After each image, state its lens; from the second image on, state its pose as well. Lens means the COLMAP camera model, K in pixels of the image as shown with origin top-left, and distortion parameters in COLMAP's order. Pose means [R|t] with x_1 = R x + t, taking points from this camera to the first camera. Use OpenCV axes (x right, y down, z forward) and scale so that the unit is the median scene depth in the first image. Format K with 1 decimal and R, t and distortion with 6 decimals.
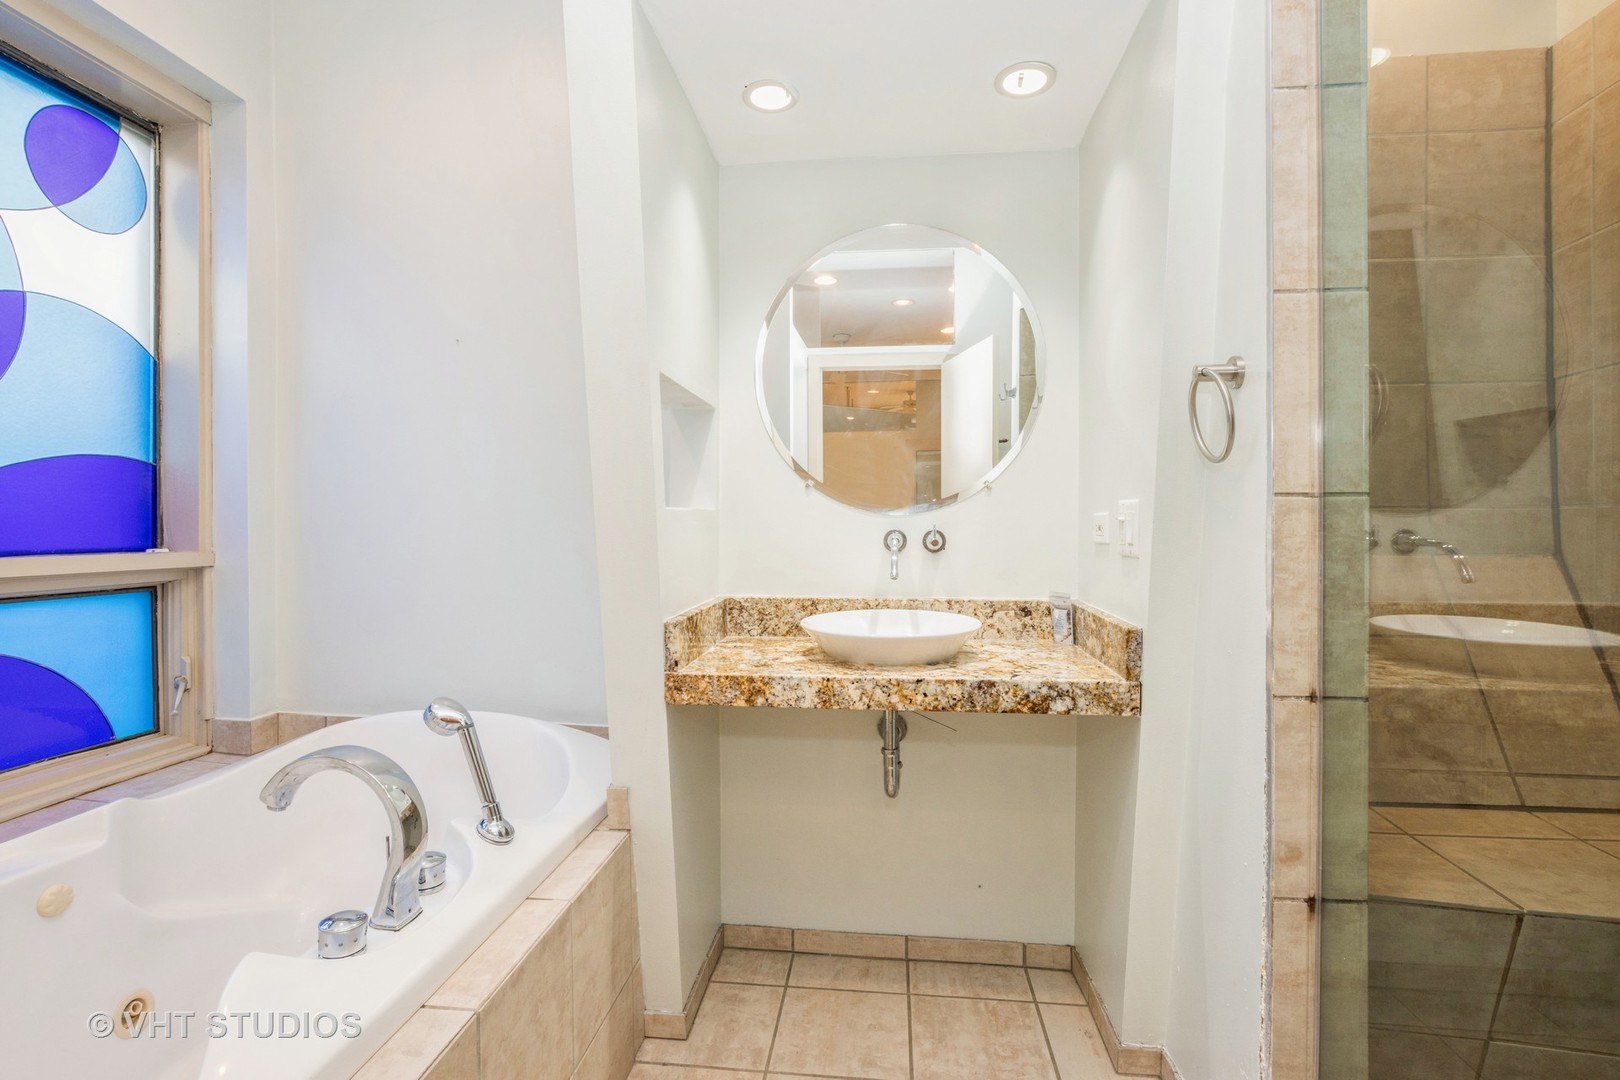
lens RADIAL K [[755.5, 0, 809.6], [0, 755.5, 531.3], [0, 0, 1]] dist [-0.007971, 0.004425]
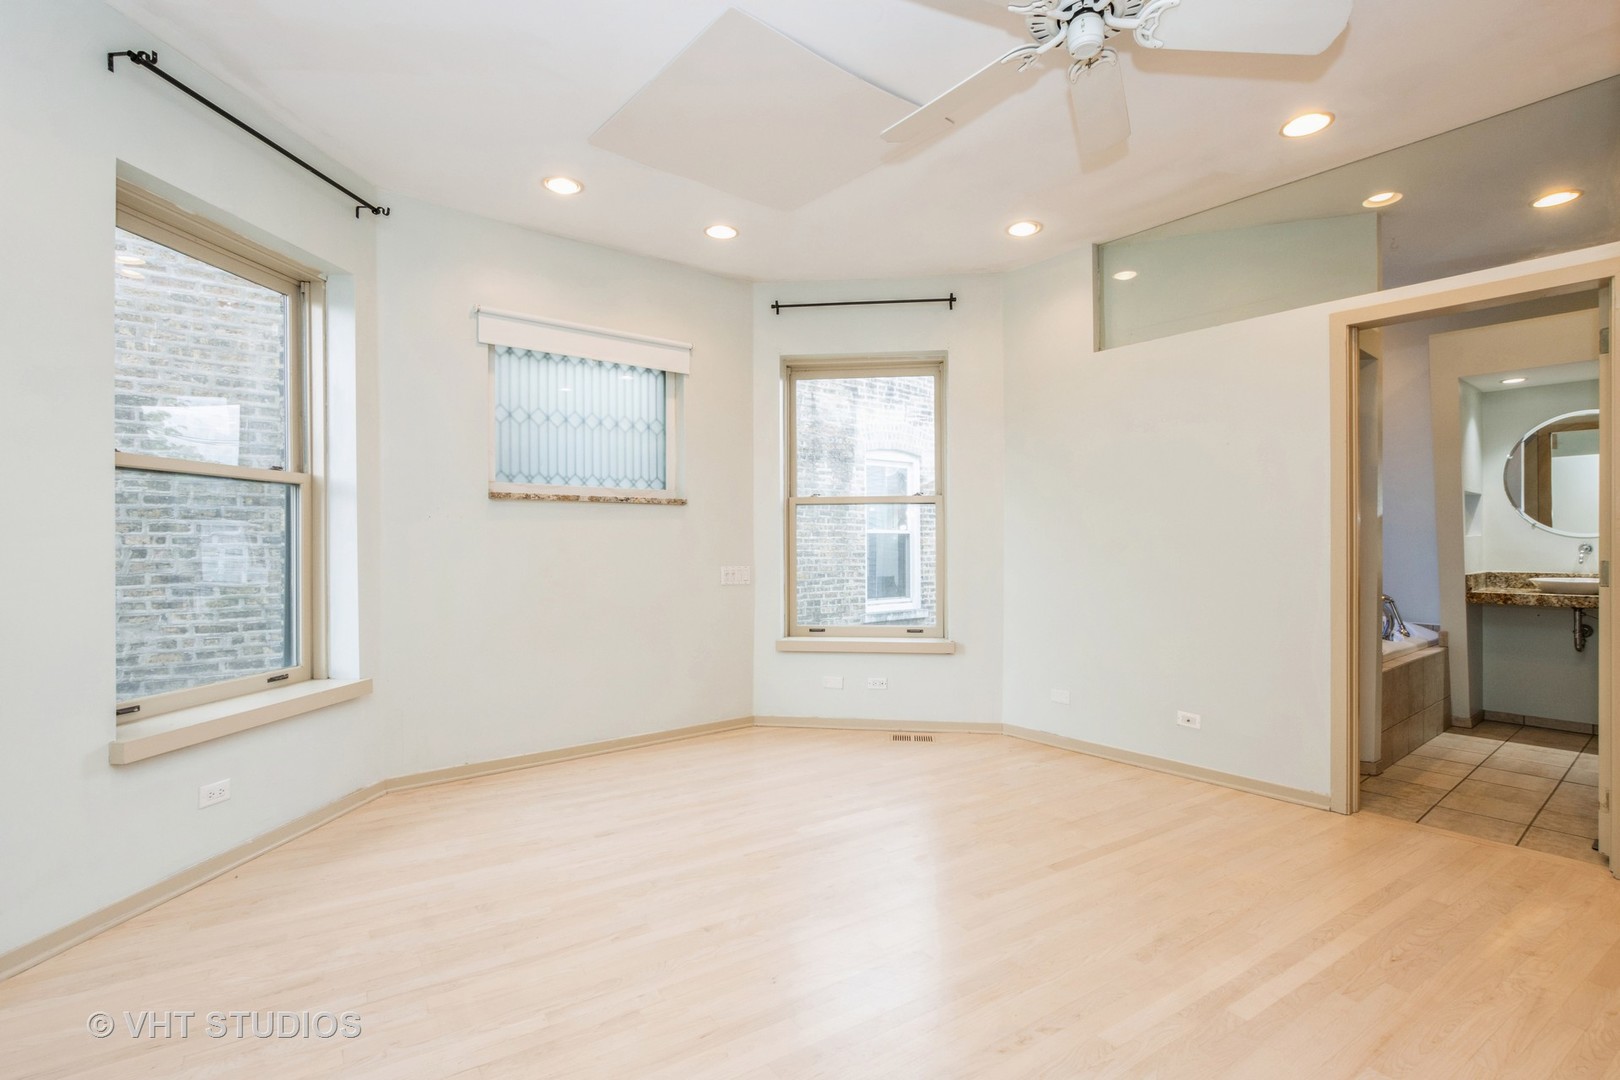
lens RADIAL K [[755.5, 0, 810.9], [0, 755.5, 543.3], [0, 0, 1]] dist [-0.007971, 0.004425]
pose [[0.711191, 0.004895, -0.702982, 0.054019], [-0.010246, 0.999942, -0.003403, 0.032207], [0.702924, 0.009623, 0.711200, -2.759331]]
